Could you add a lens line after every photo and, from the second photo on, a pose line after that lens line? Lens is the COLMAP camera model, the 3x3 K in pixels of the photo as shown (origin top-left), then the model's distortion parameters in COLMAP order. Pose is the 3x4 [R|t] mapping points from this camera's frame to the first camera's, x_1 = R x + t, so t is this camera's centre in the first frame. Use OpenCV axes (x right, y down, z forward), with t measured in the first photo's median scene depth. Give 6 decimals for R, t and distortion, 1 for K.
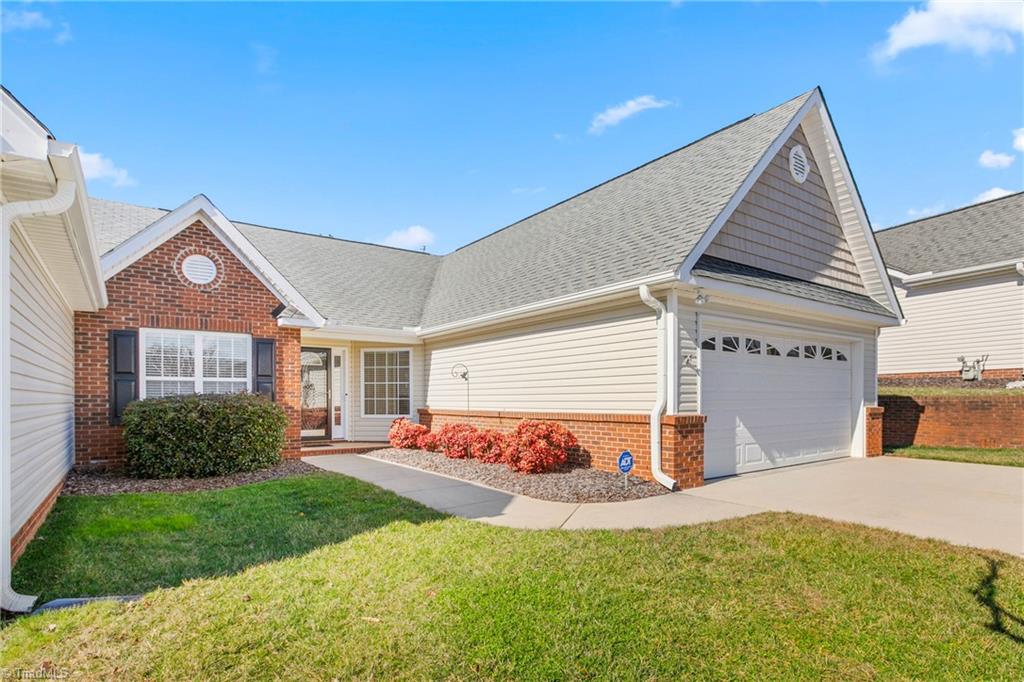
lens RADIAL K [[543.5, 0, 523.5], [0, 543.5, 394.4], [0, 0, 1]] dist [-0.007397, 0.000052]
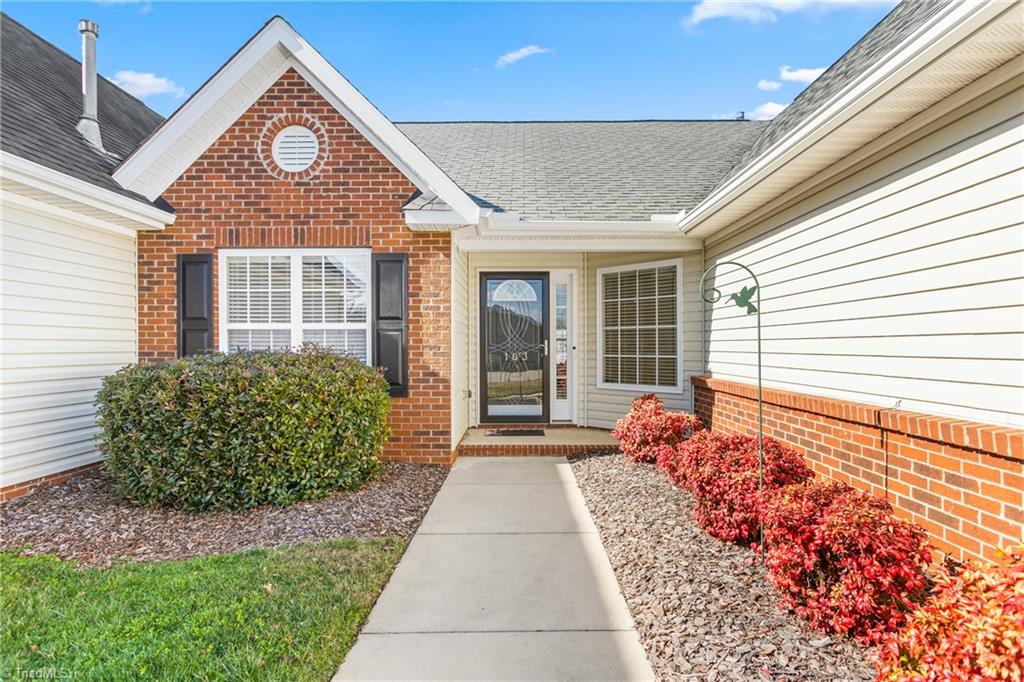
lens RADIAL K [[549.4, 0, 512.0], [0, 549.4, 341.0], [0, 0, 1]] dist [-0.000406, 0.000352]
pose [[0.797875, -0.004354, -0.602807, -0.023201], [0.004121, 0.999990, -0.001767, -0.009225], [0.602809, -0.001075, 0.797885, 0.661851]]
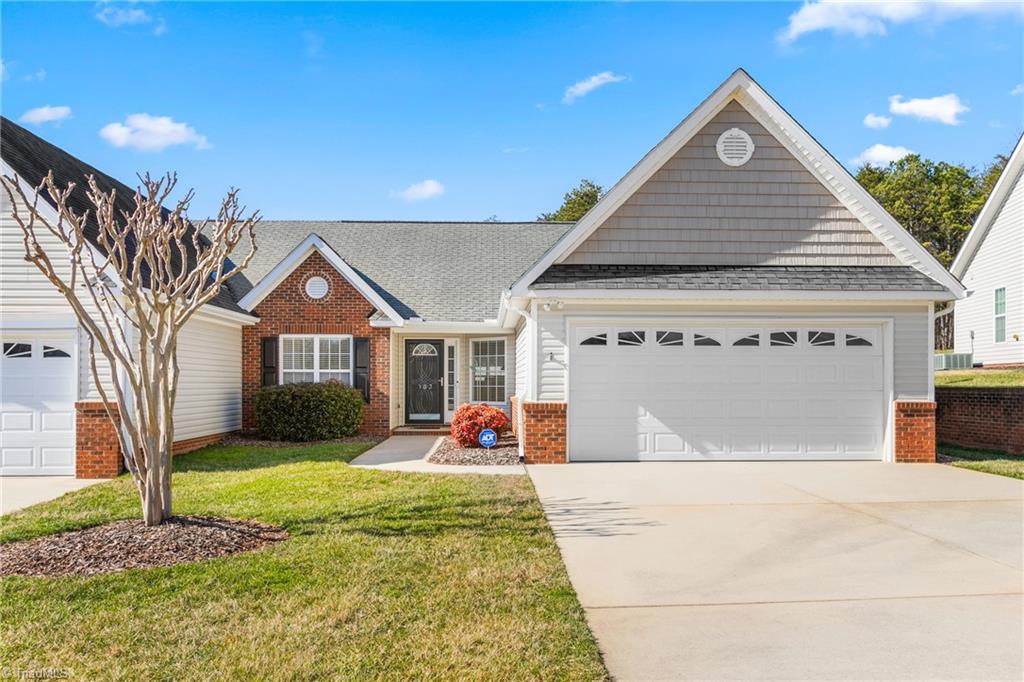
lens RADIAL K [[846.7, 0, 510.3], [0, 846.7, 370.2], [0, 0, 1]] dist [0.008685, 0.001640]
pose [[0.824455, -0.003676, -0.565916, 0.978090], [-0.000631, 0.999972, -0.007415, -0.014981], [0.565927, 0.006470, 0.824430, -0.442463]]
